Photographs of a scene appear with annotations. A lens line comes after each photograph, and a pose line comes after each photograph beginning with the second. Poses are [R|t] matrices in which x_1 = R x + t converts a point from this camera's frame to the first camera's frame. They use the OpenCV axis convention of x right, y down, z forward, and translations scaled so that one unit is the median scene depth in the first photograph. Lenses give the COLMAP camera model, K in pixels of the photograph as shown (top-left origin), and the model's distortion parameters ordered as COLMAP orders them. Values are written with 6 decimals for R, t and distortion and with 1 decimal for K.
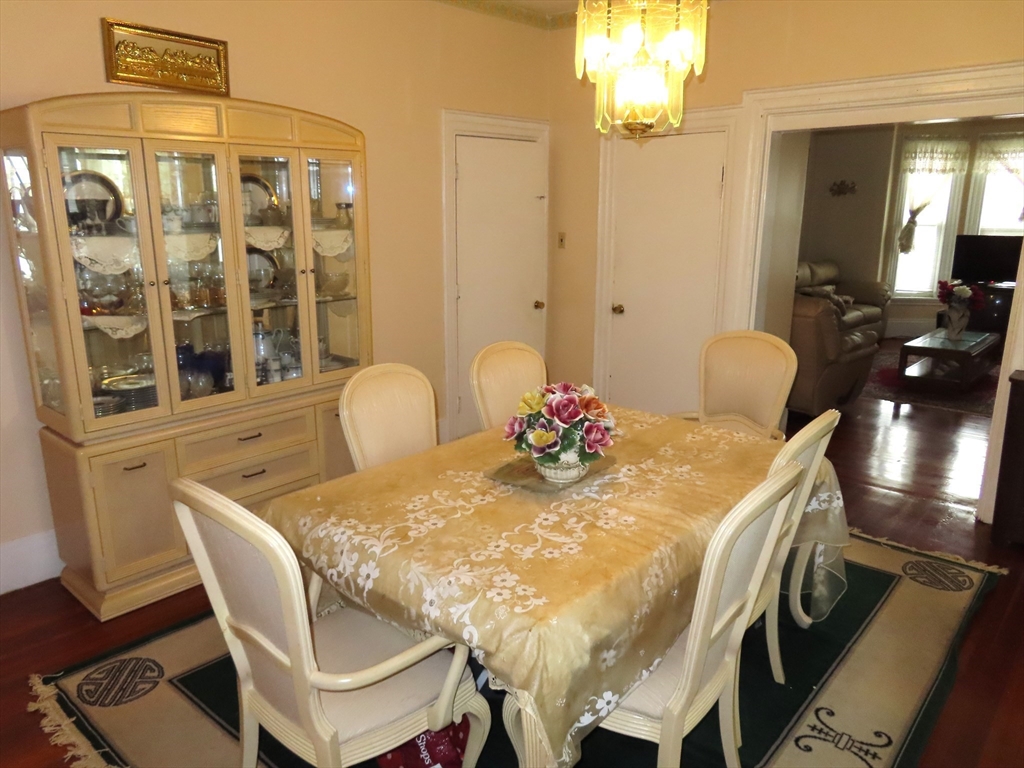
lens RADIAL K [[734.0, 0, 511.7], [0, 734.0, 383.3], [0, 0, 1]] dist [-0.015010, 0.013373]
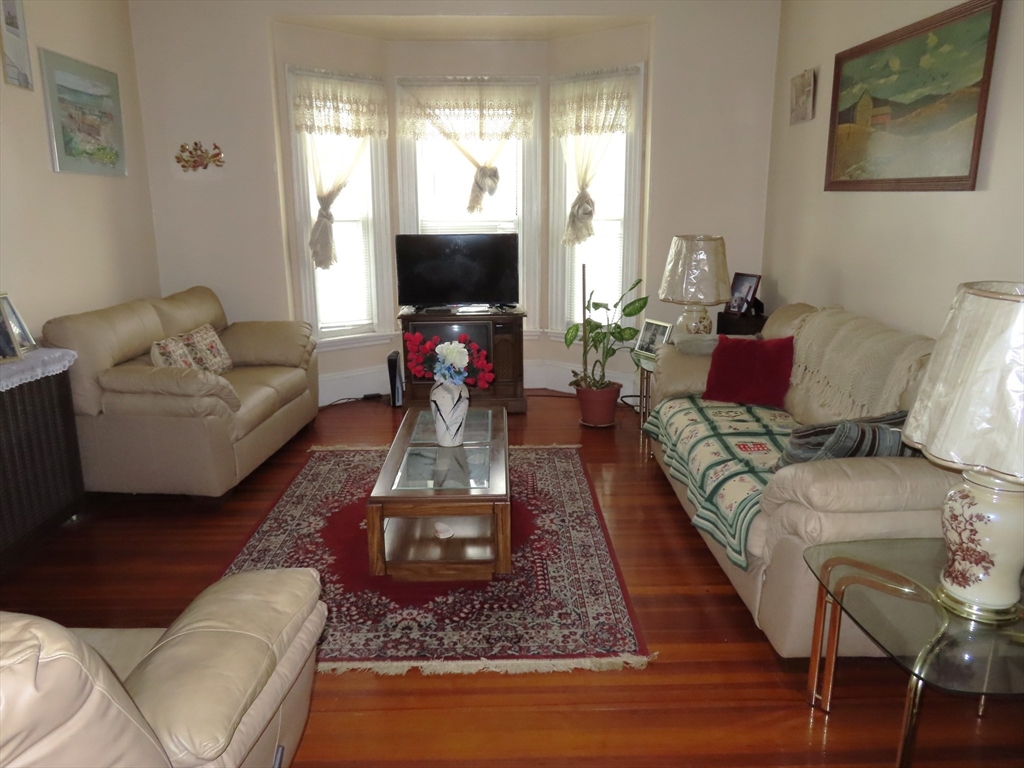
lens RADIAL K [[734.0, 0, 513.8], [0, 734.0, 384.2], [0, 0, 1]] dist [-0.015010, 0.013373]
pose [[0.729567, -0.168575, 0.662808, 0.251237], [0.165848, 0.983827, 0.067669, -0.104960], [-0.663496, 0.060556, 0.745725, 0.481798]]
